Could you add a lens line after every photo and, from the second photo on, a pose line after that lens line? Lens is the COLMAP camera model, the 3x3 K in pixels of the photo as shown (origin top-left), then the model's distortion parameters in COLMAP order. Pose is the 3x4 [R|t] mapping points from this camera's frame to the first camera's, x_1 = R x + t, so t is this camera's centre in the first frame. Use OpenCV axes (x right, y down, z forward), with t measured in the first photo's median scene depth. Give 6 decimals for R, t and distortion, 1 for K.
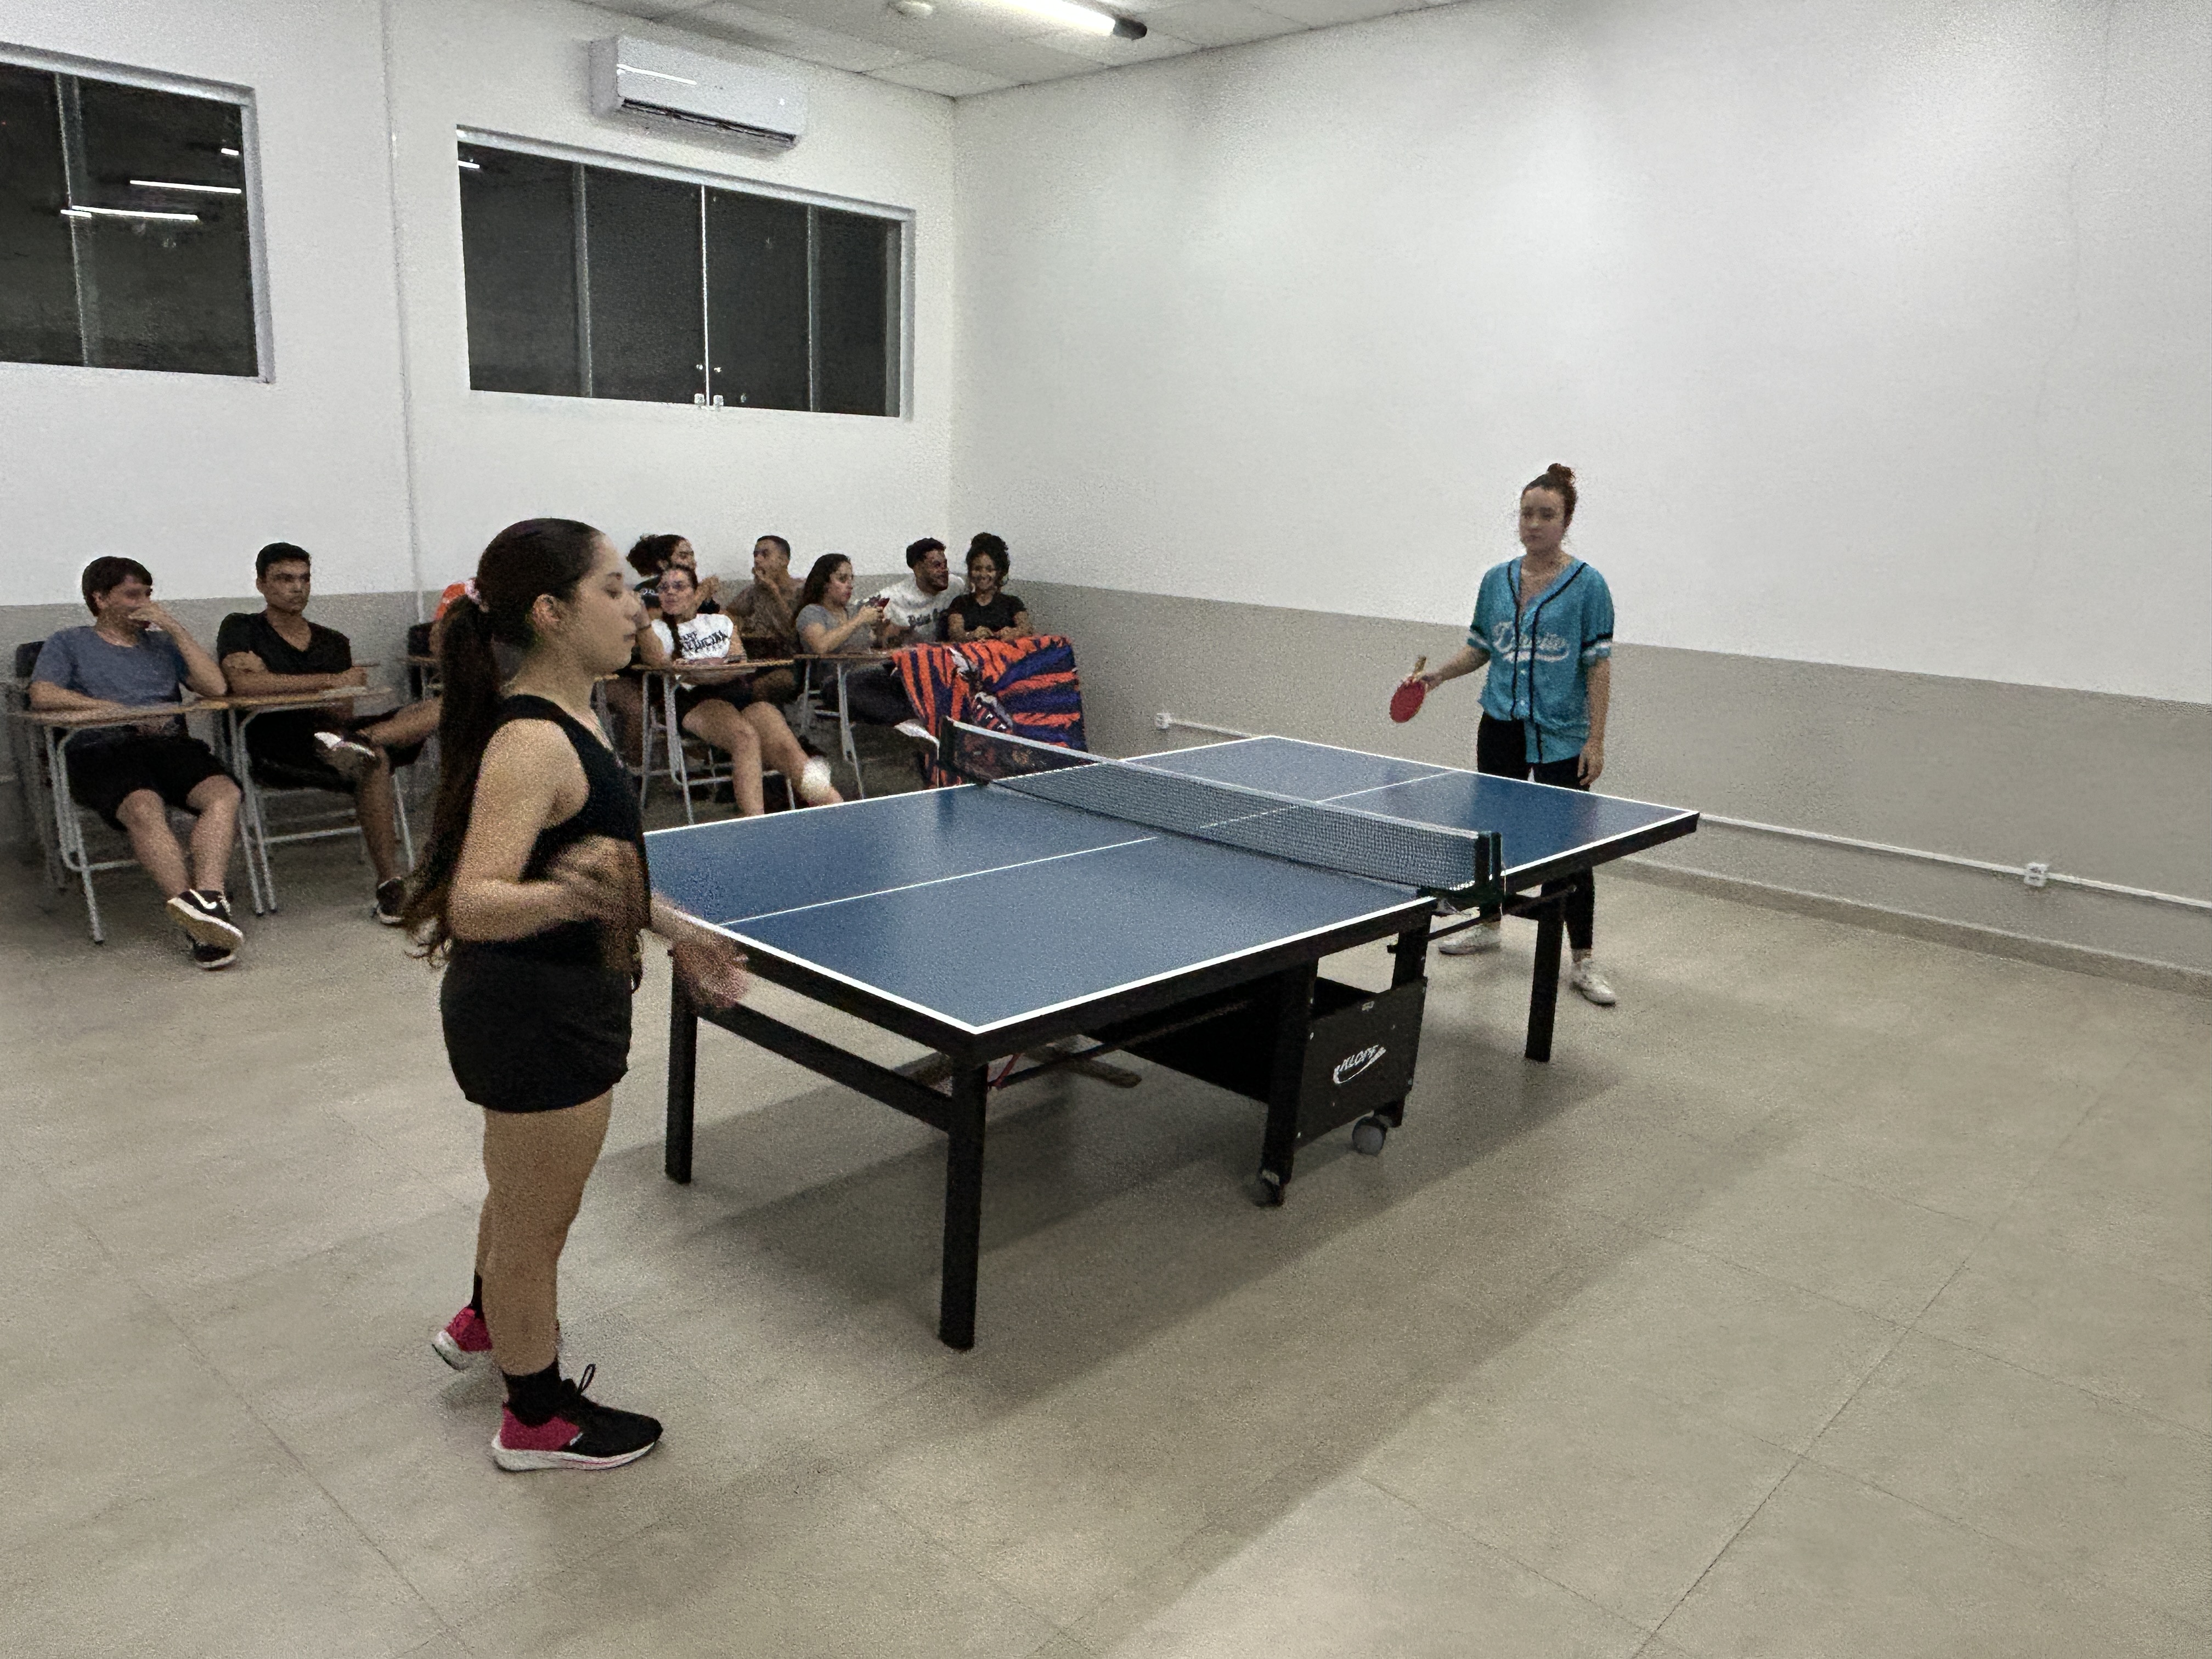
lens RADIAL K [[1557.9, 0, 1100.0], [0, 1557.9, 832.6], [0, 0, 1]] dist [-0.001437, -0.001714]
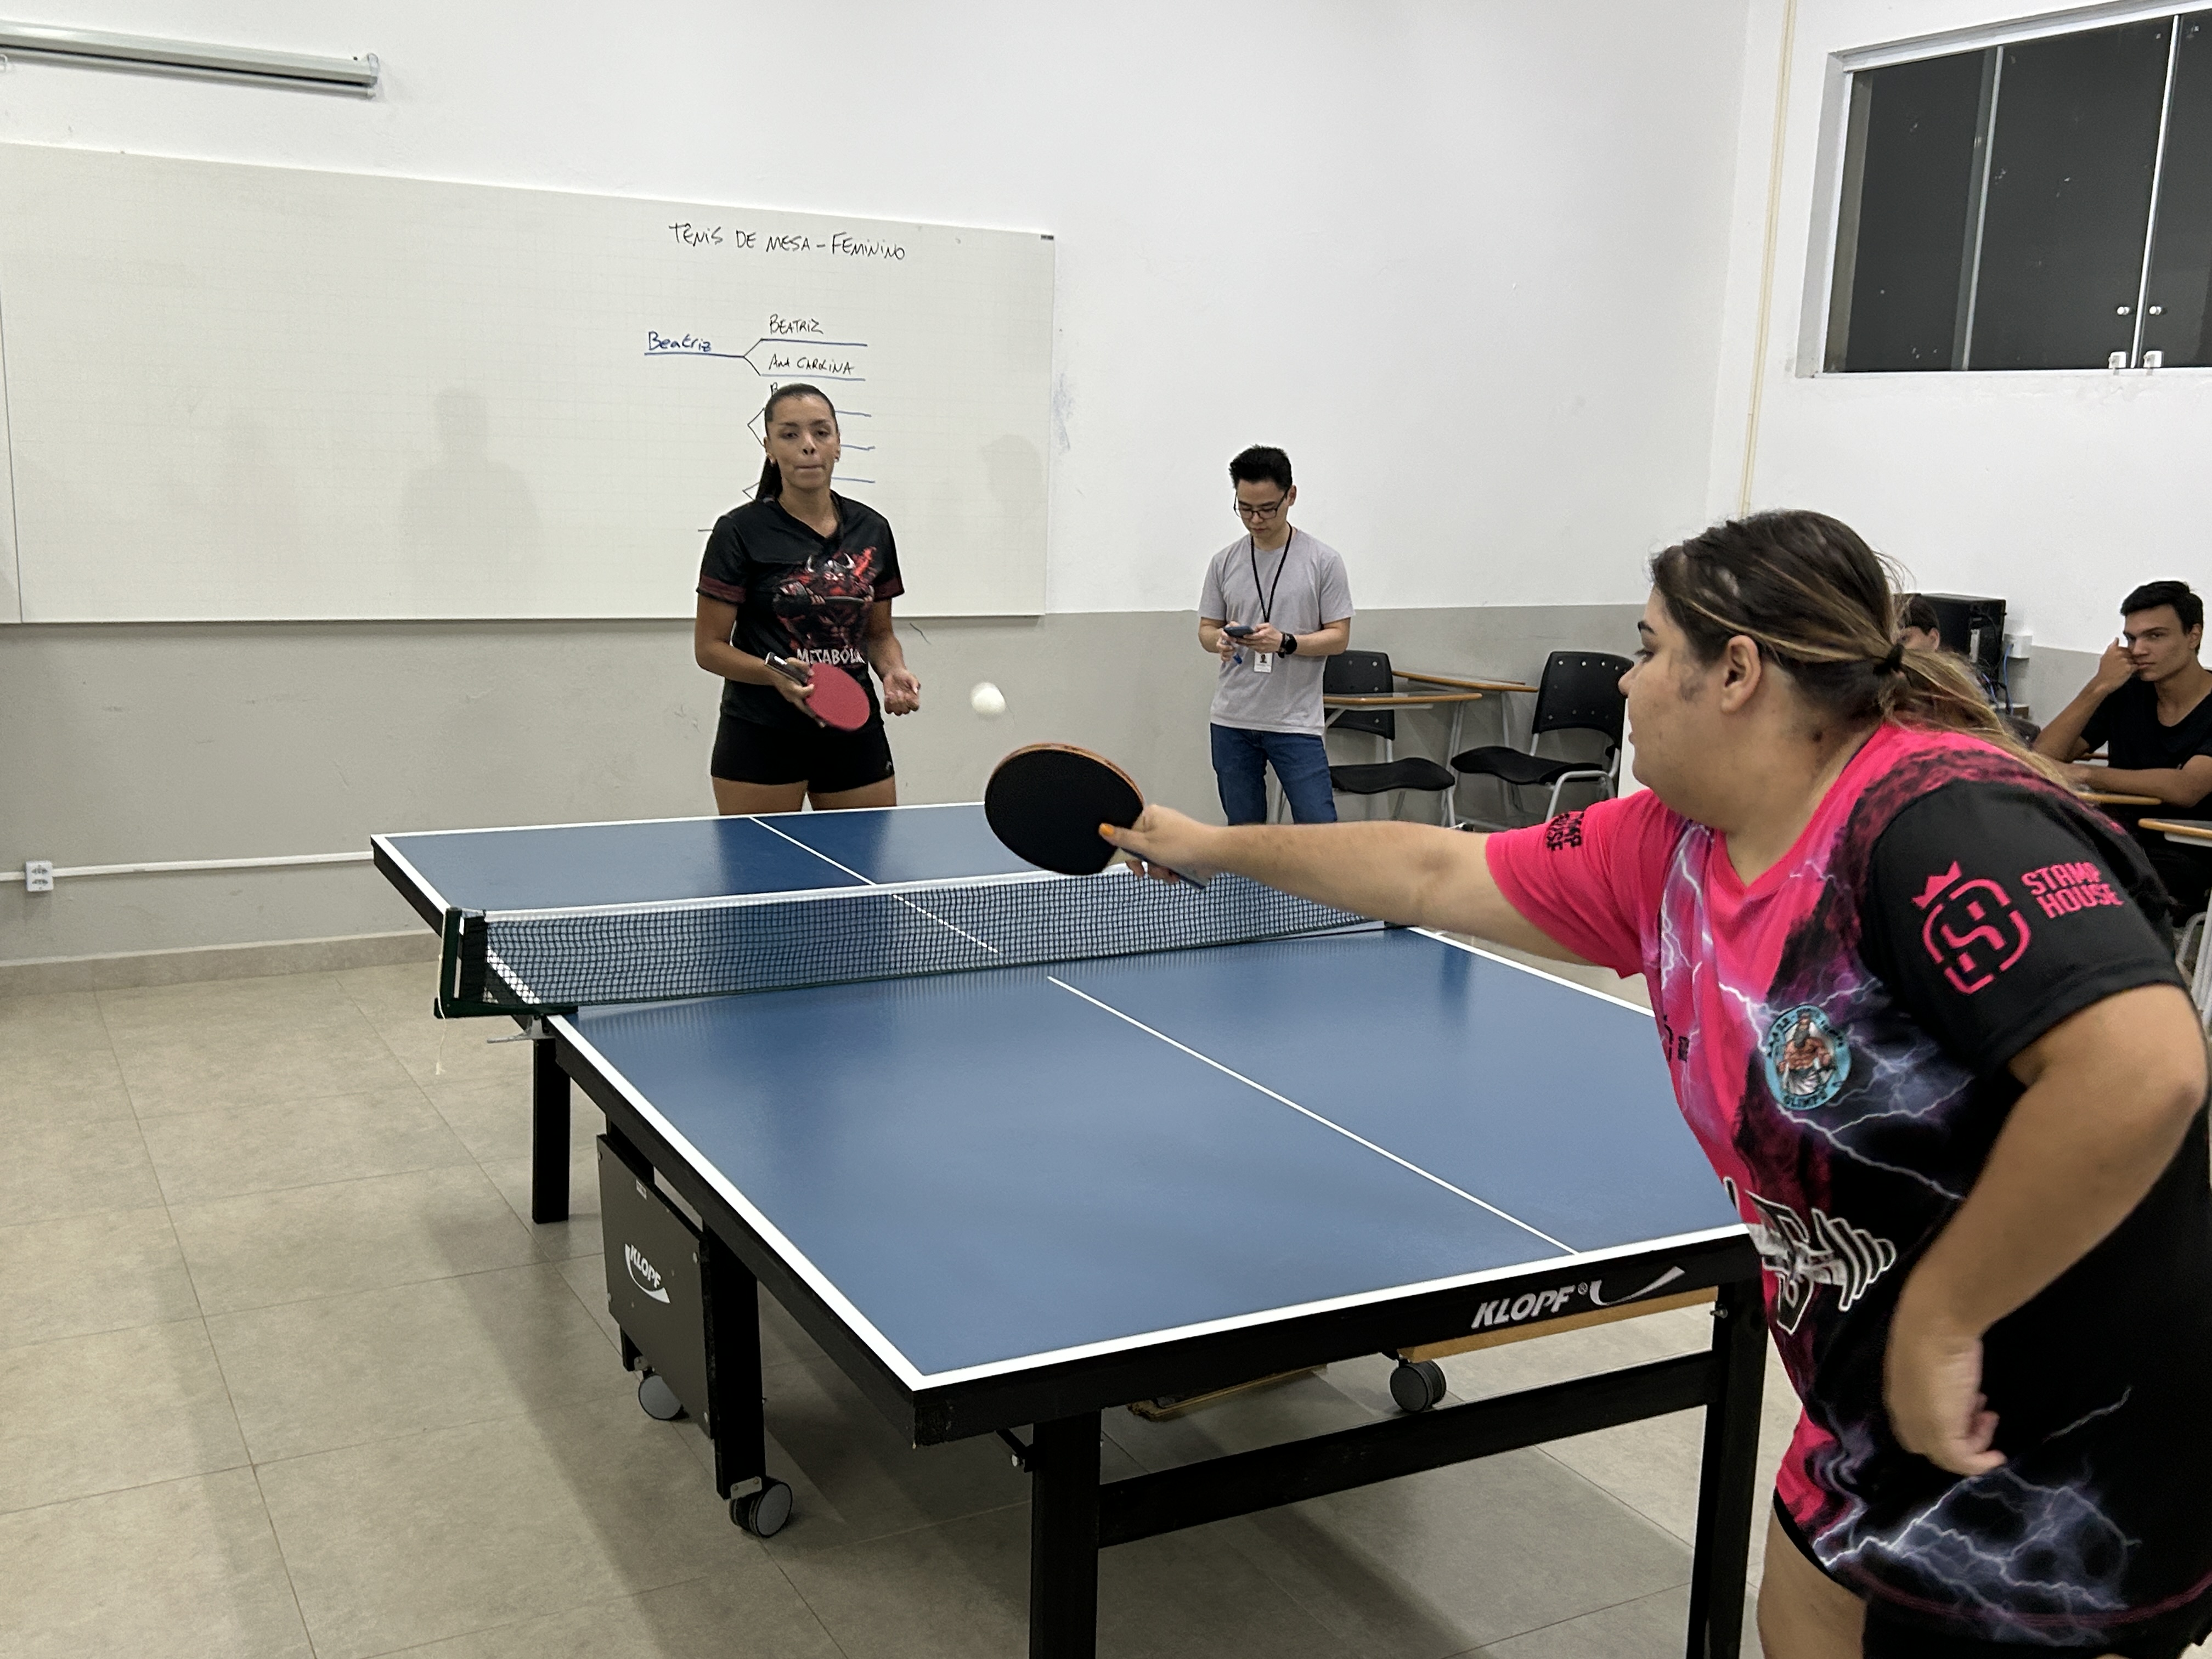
lens RADIAL K [[2146.8, 0, 1105.8], [0, 2146.8, 828.7], [0, 0, 1]] dist [-0.000413, -0.000956]
pose [[-0.310560, 0.117220, -0.943298, 1.004560], [-0.262505, 0.943199, 0.203632, -0.282358], [0.913588, 0.310861, -0.262149, 1.461430]]
